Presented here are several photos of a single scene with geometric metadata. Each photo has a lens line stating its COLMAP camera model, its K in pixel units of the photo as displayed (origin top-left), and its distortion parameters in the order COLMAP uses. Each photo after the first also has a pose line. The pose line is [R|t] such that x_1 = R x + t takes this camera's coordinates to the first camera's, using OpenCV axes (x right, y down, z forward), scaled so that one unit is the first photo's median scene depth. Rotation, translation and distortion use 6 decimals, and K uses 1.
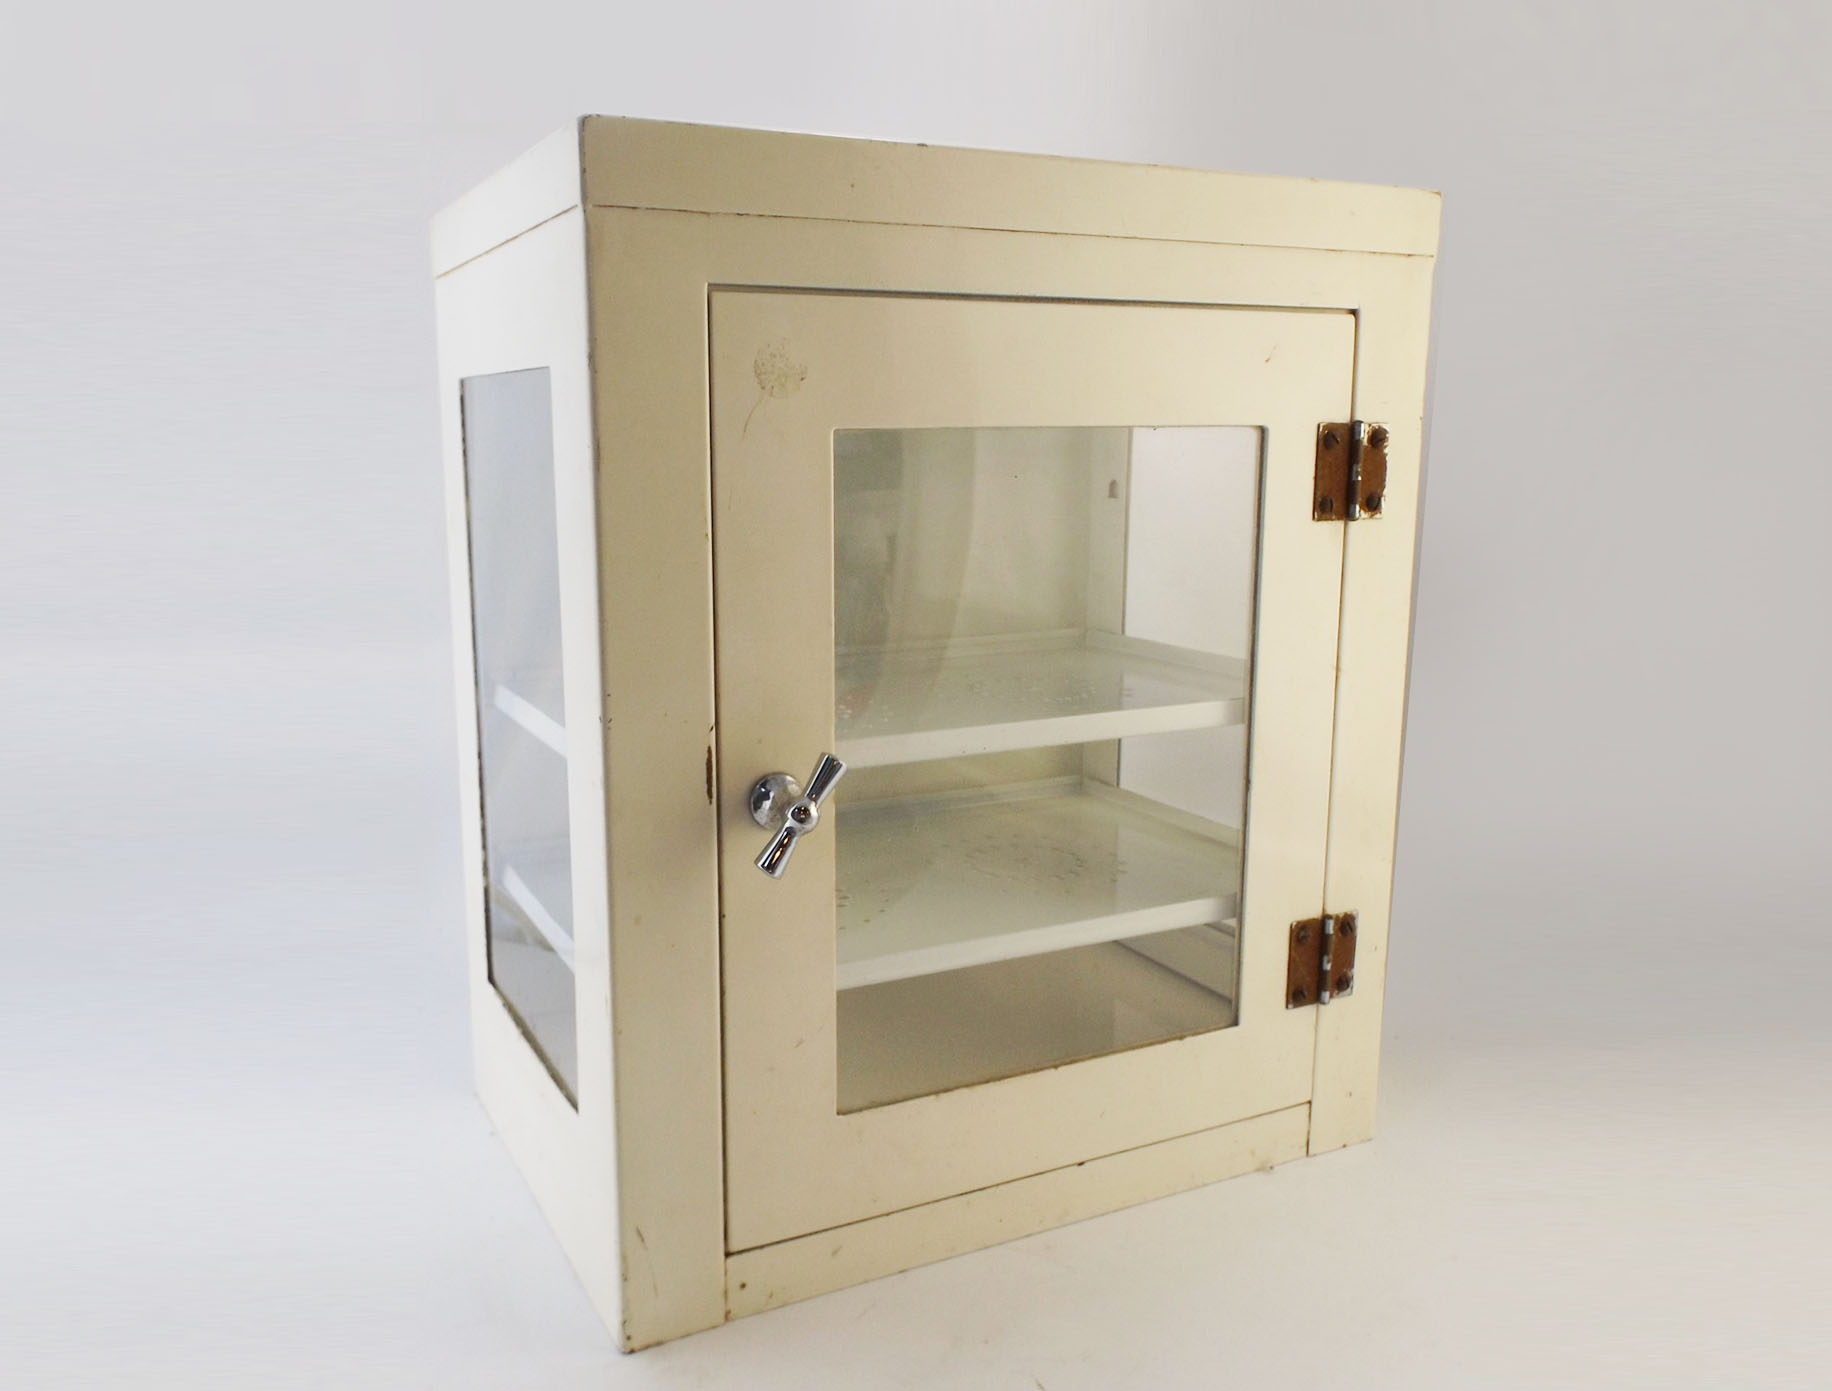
lens RADIAL K [[1511.3, 0, 912.1], [0, 1511.3, 699.3], [0, 0, 1]] dist [-0.041975, -0.004938]
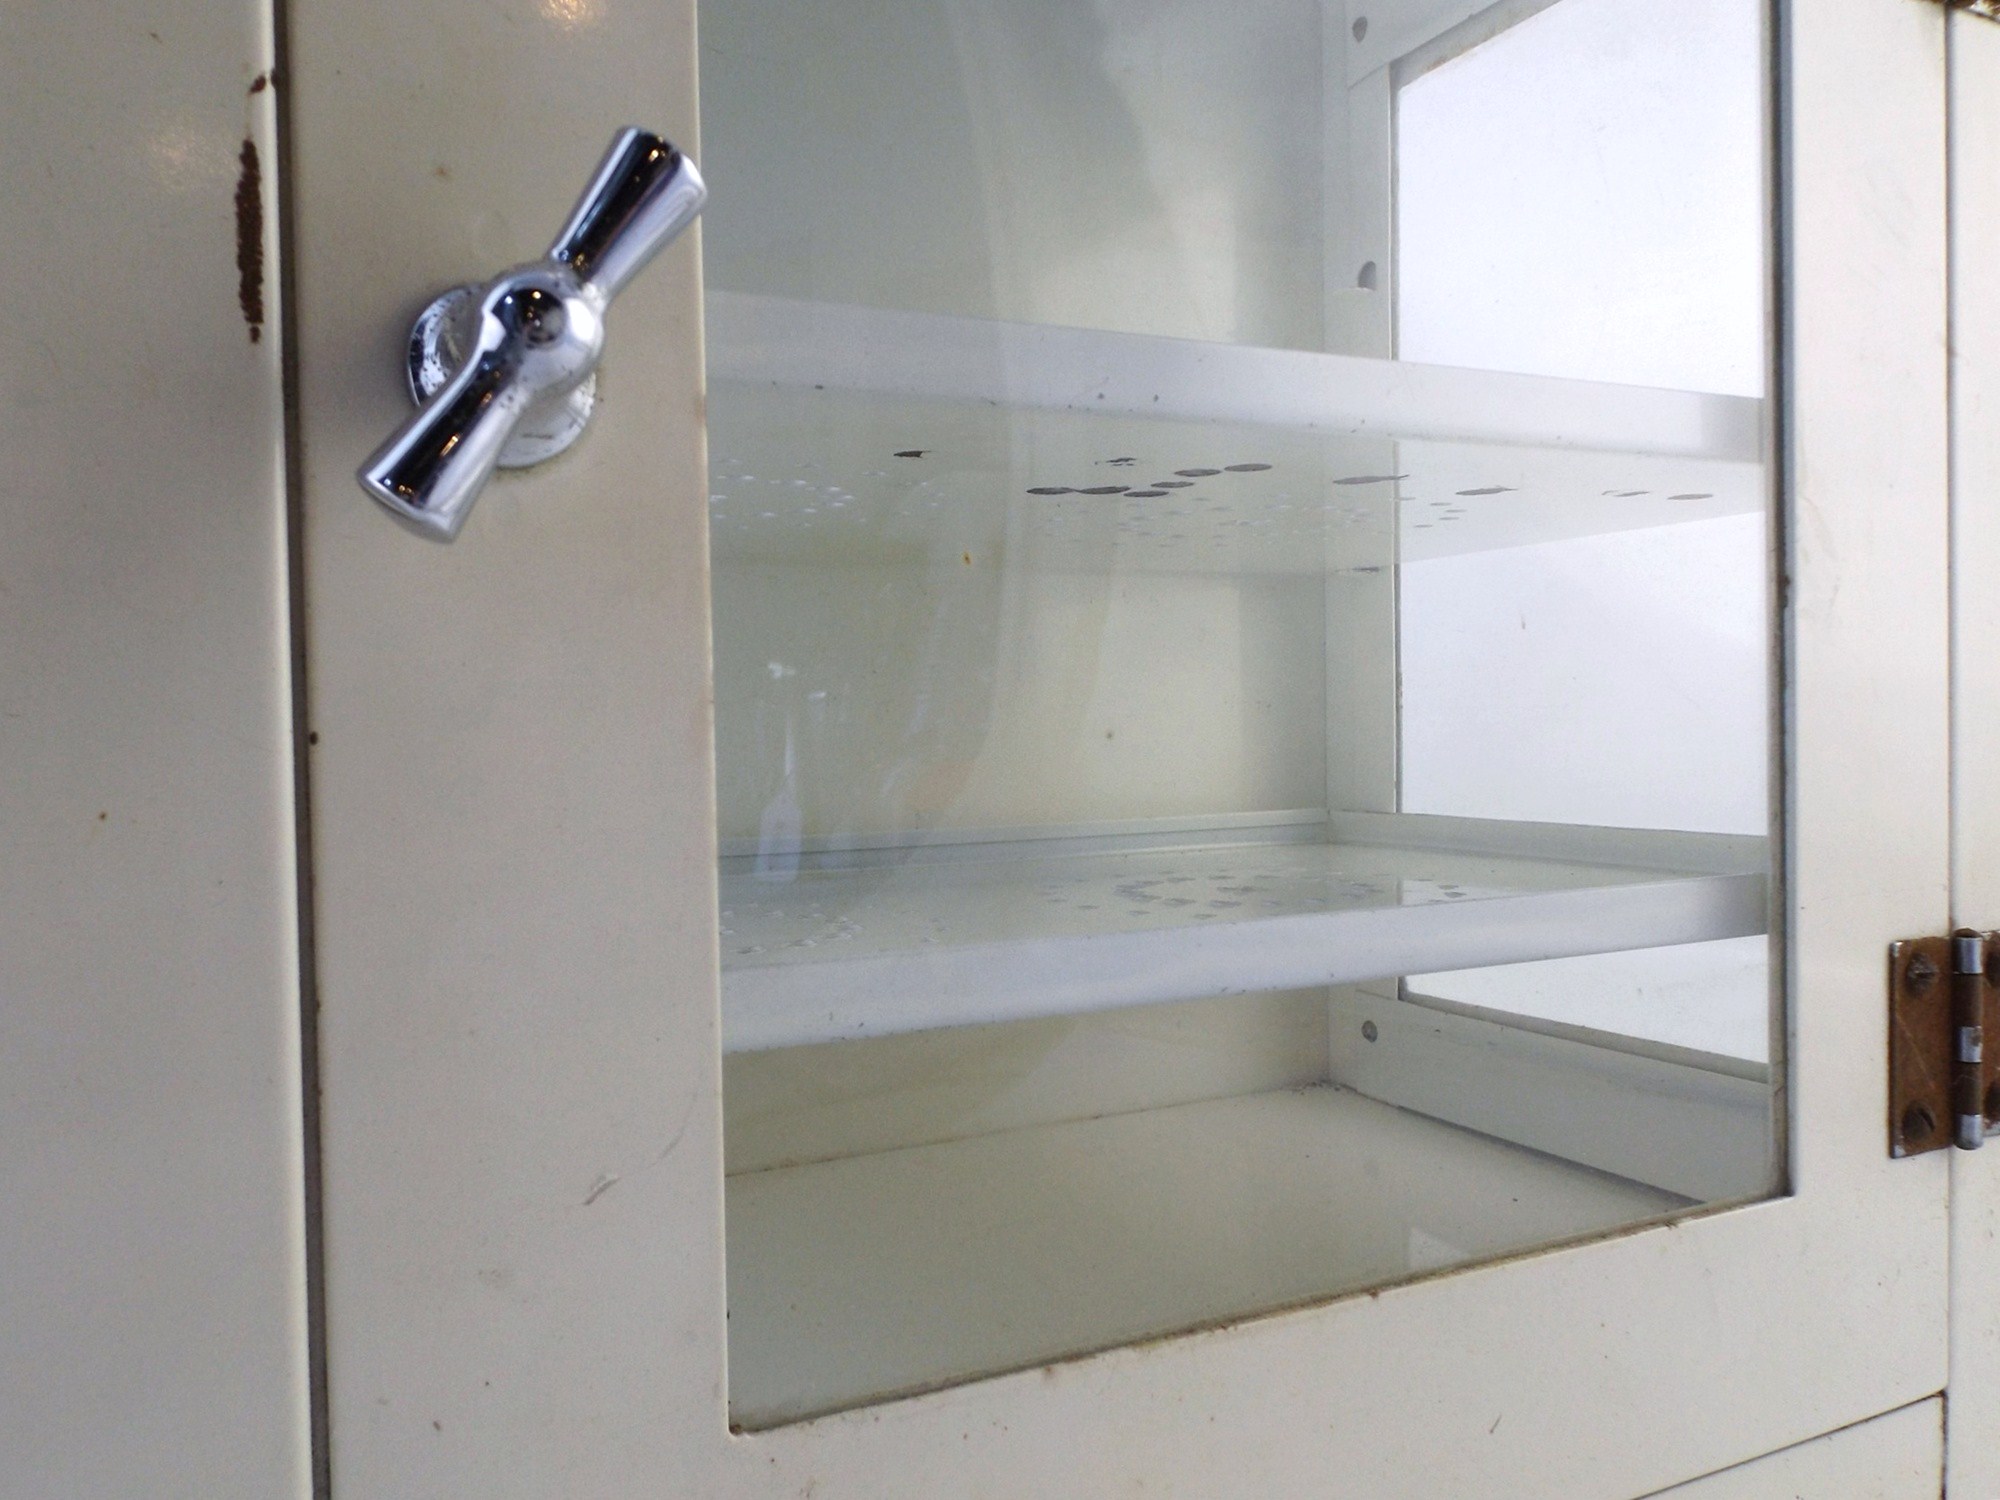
lens RADIAL K [[1531.6, 0, 1002.0], [0, 1531.6, 758.2], [0, 0, 1]] dist [-0.001483, -0.003915]
pose [[0.999466, -0.019850, -0.025973, 0.016180], [0.015909, 0.989450, -0.143999, 0.156234], [0.028558, 0.143509, 0.989237, 0.567154]]
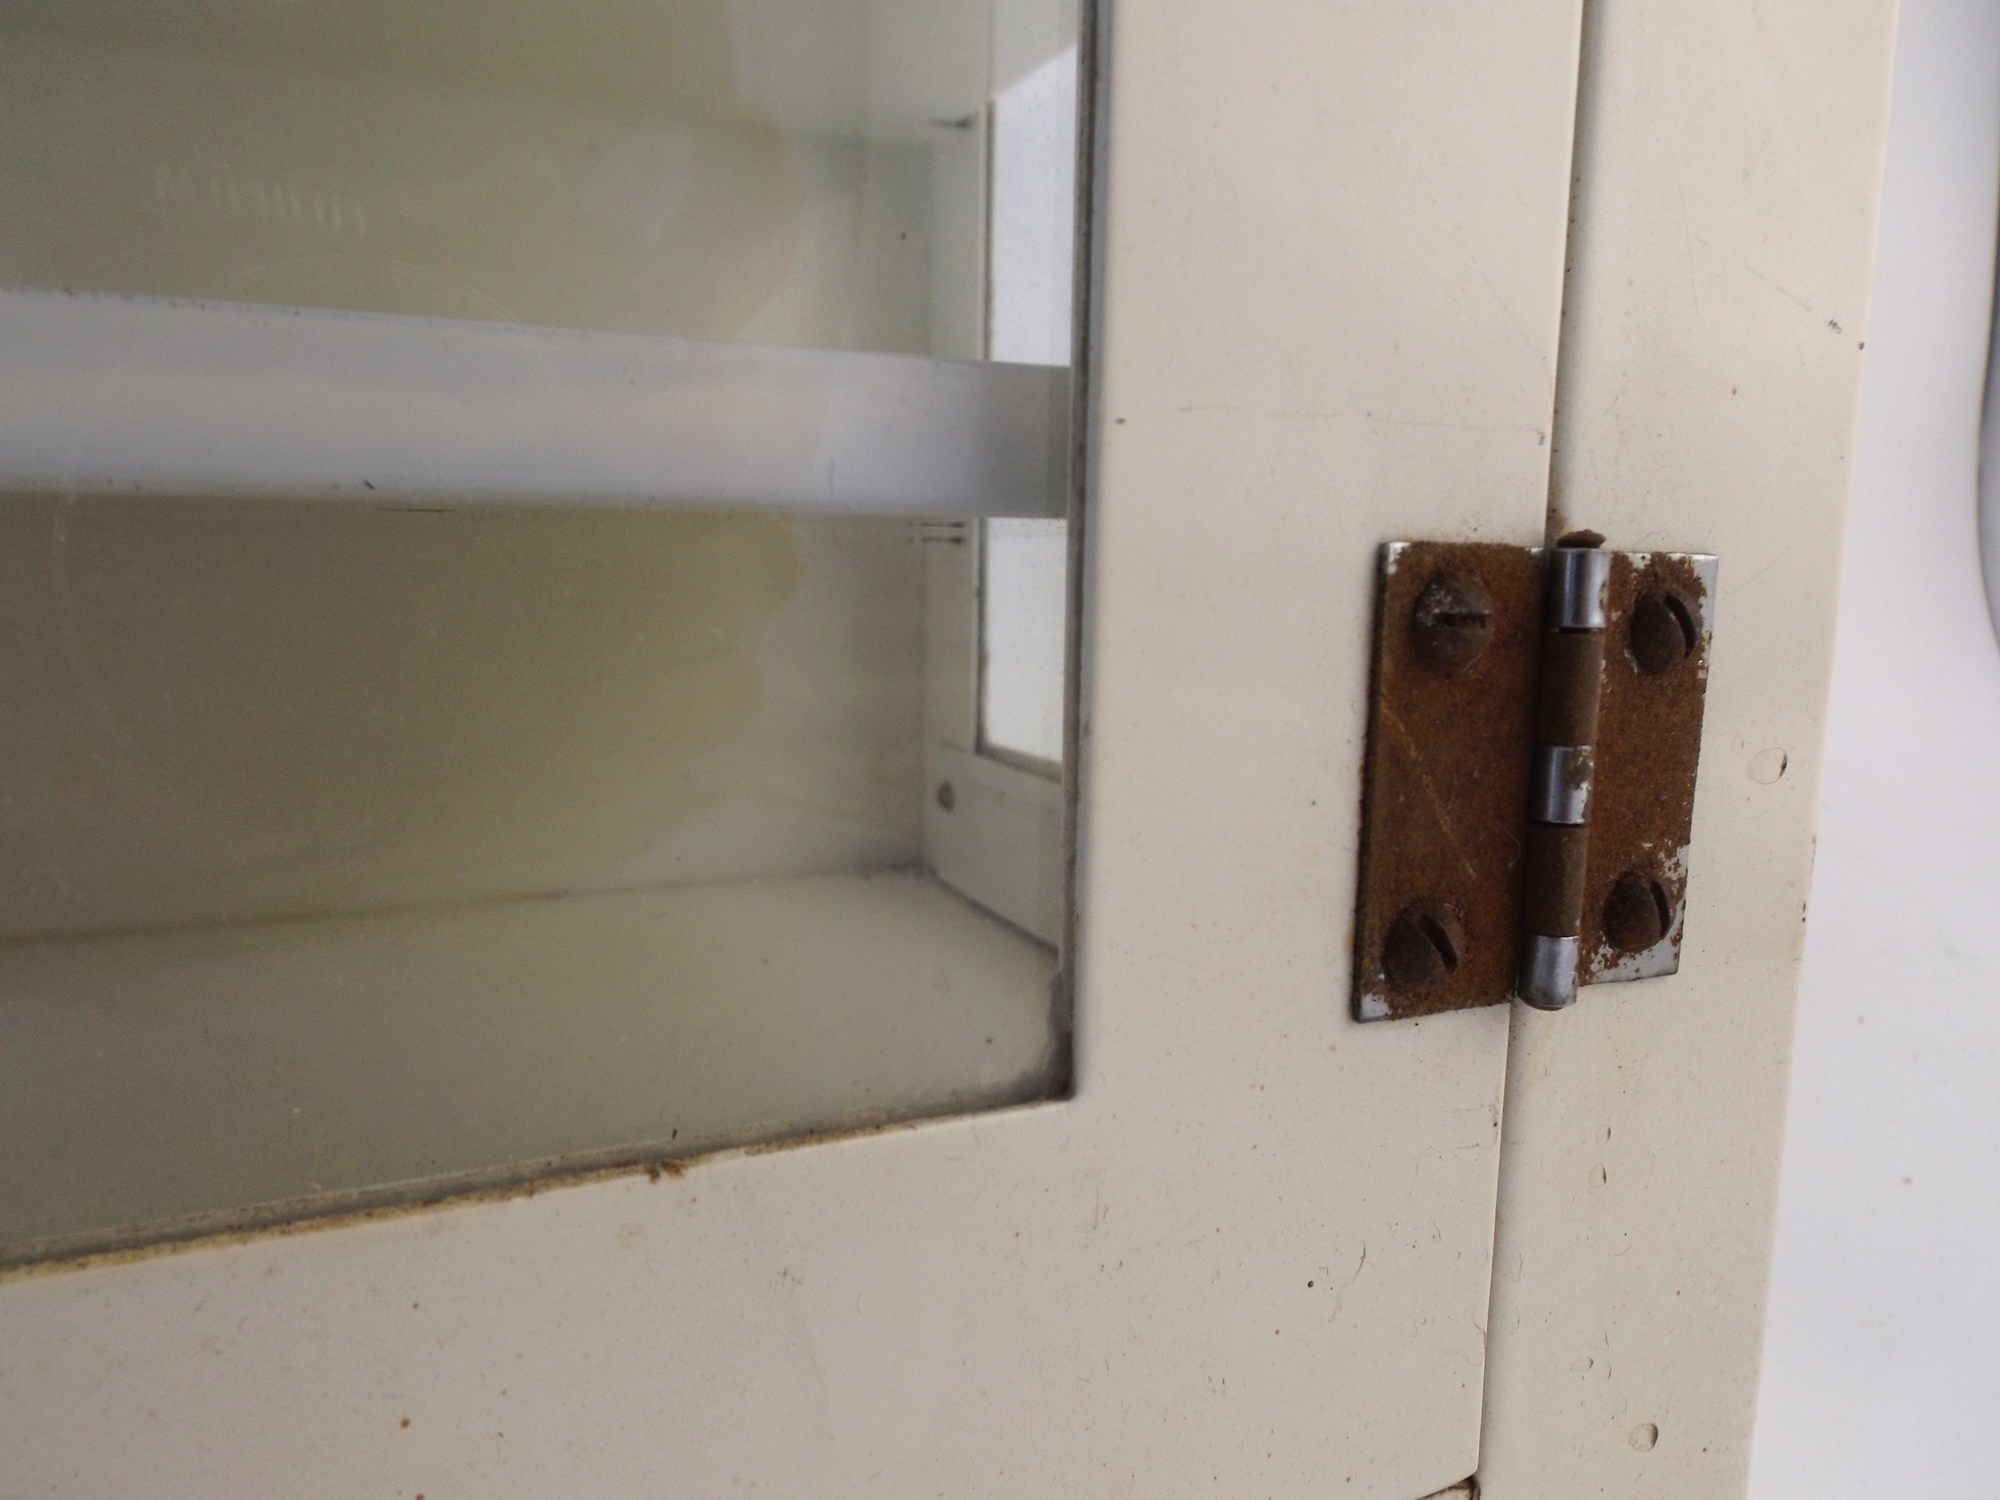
lens RADIAL K [[1407.4, 0, 997.5], [0, 1407.4, 752.5], [0, 0, 1]] dist [0.008736, -0.006570]
pose [[0.998545, 0.020001, -0.050071, 0.216356], [-0.021439, 0.999368, -0.028356, 0.181365], [0.049472, 0.029388, 0.998343, 0.834126]]
